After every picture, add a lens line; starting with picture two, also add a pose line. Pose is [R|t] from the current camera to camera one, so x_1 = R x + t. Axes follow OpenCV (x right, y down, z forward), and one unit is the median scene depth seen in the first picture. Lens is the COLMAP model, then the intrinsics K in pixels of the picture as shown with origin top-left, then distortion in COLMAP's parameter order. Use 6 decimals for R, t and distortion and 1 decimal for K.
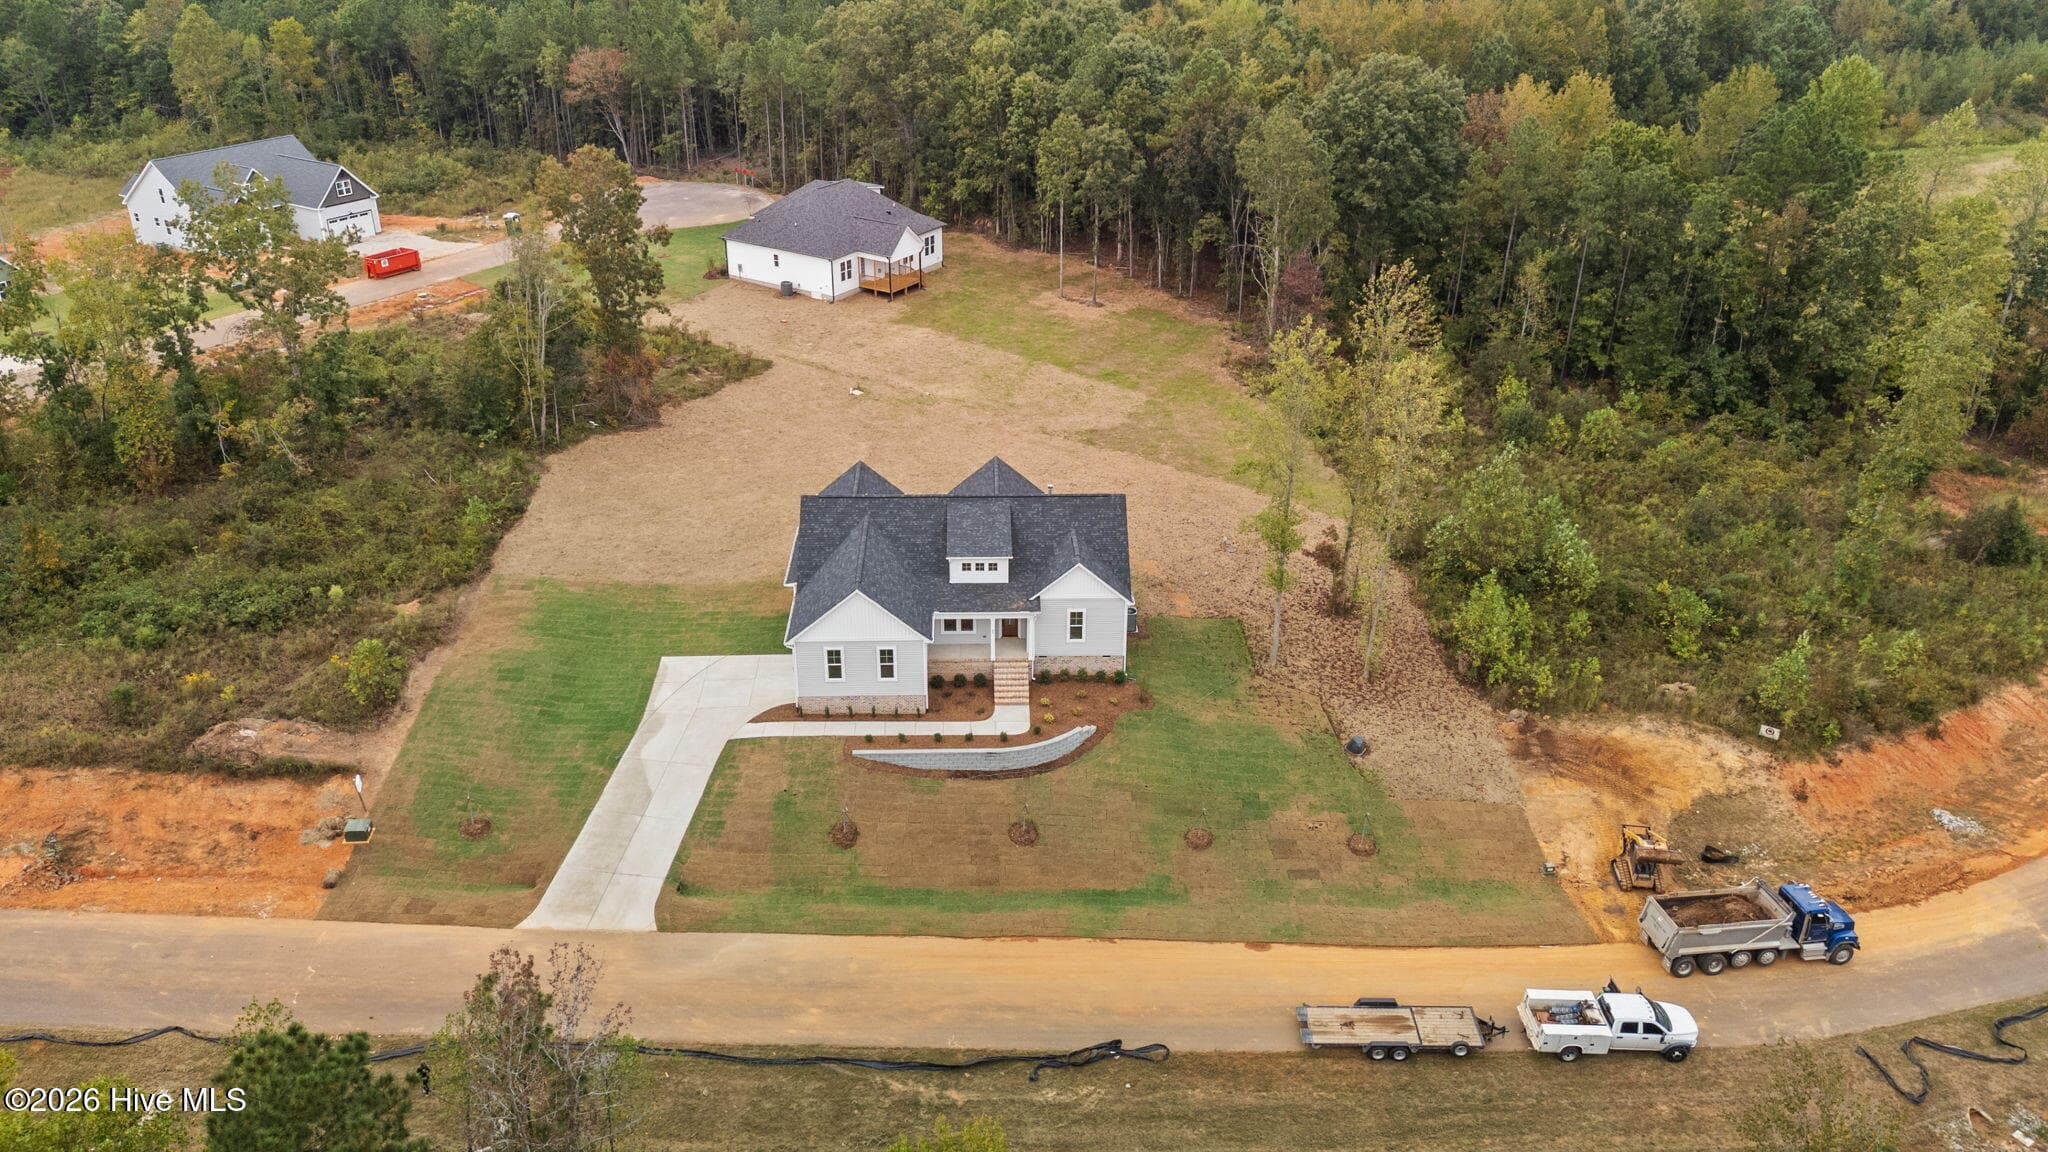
lens RADIAL K [[1522.8, 0, 1034.4], [0, 1522.8, 537.6], [0, 0, 1]] dist [0.045485, -0.048954]
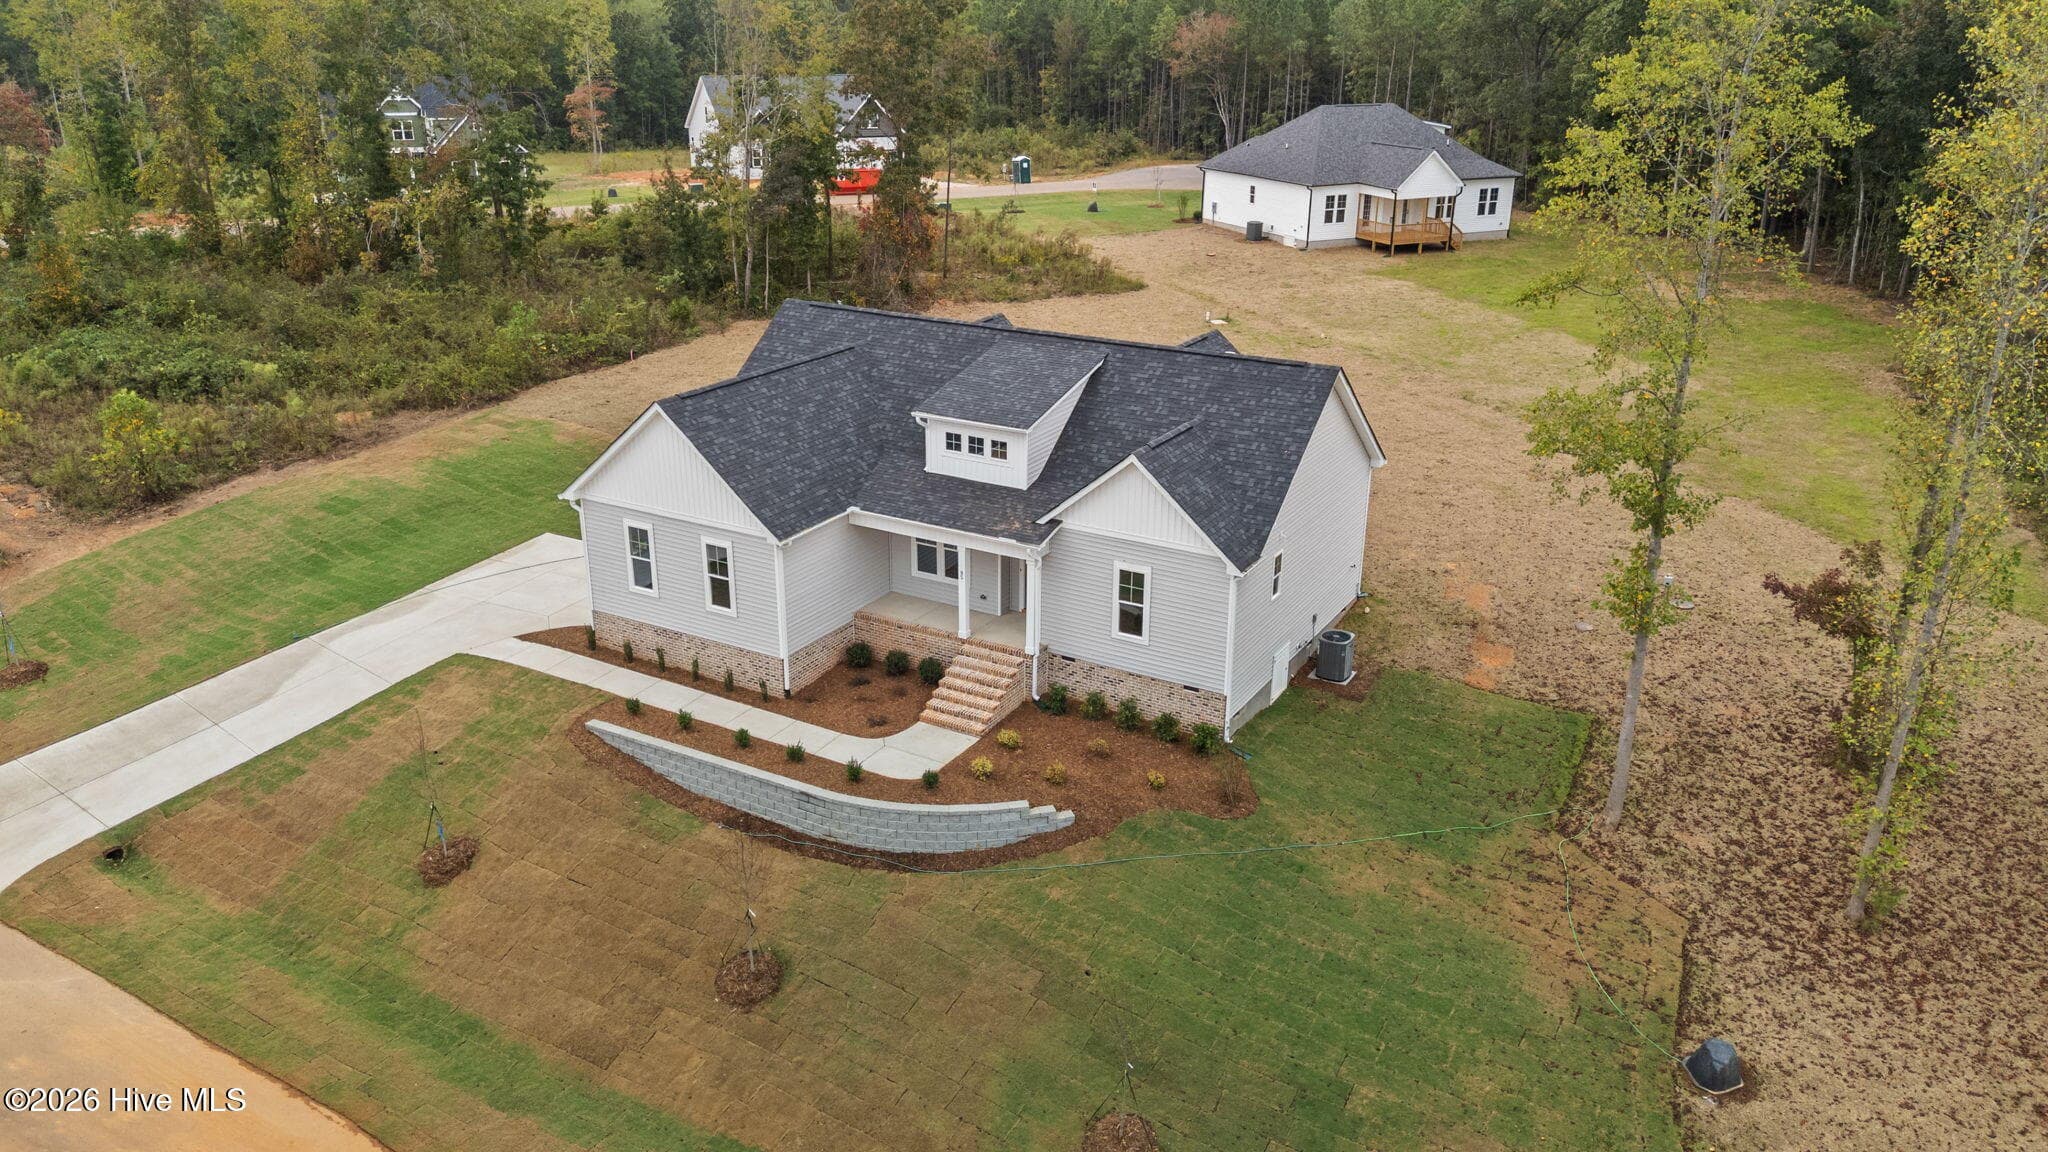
lens RADIAL K [[1522.8, 0, 1022.8], [0, 1522.8, 554.7], [0, 0, 1]] dist [0.045485, -0.048954]
pose [[0.843974, 0.174952, -0.507050, 0.243977], [-0.227885, 0.972707, -0.043688, 0.075111], [0.485568, 0.152421, 0.860809, 0.615413]]
